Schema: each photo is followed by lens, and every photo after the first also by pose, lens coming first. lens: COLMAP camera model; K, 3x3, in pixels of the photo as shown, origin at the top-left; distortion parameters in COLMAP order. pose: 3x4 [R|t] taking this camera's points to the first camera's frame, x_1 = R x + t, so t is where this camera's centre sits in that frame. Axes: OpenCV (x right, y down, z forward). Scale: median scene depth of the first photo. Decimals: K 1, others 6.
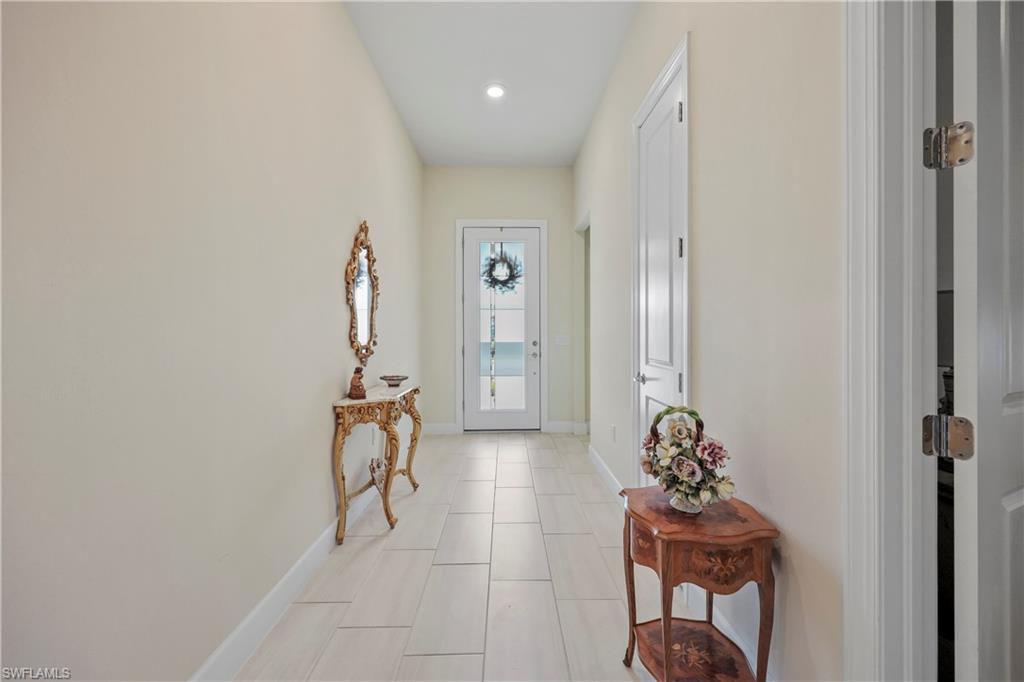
lens RADIAL K [[413.5, 0, 512.8], [0, 413.5, 336.2], [0, 0, 1]] dist [0.000014, -0.000450]
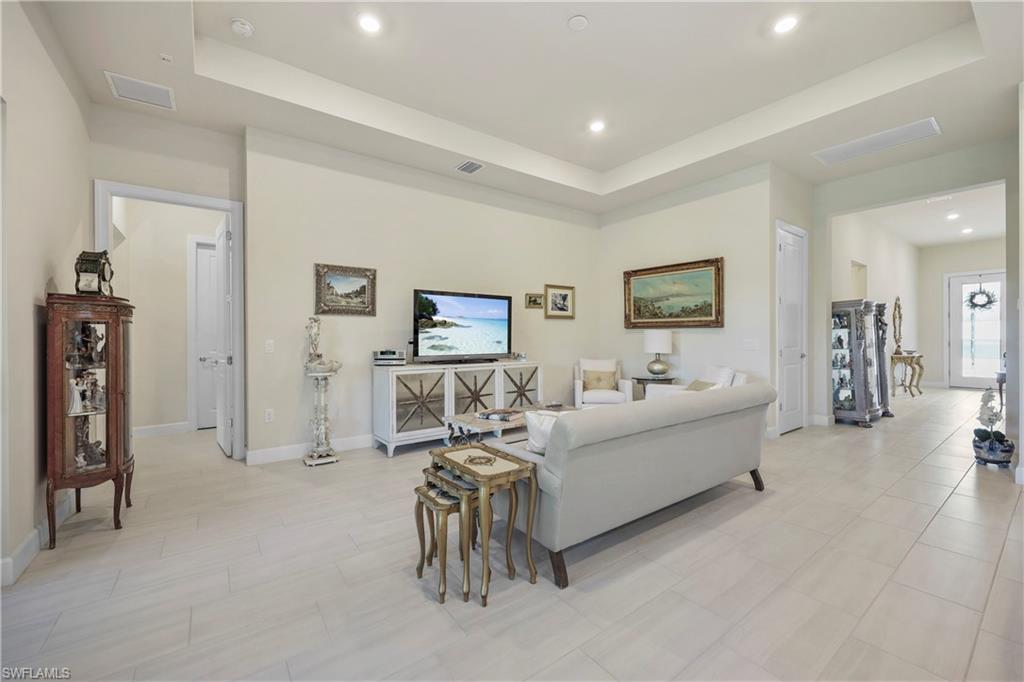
lens RADIAL K [[413.5, 0, 510.3], [0, 413.5, 335.7], [0, 0, 1]] dist [0.000014, -0.000450]
pose [[0.578483, -0.002181, -0.815692, 0.254023], [-0.001786, 0.999991, -0.003941, 0.010392], [0.815693, 0.003737, 0.578473, -1.687553]]
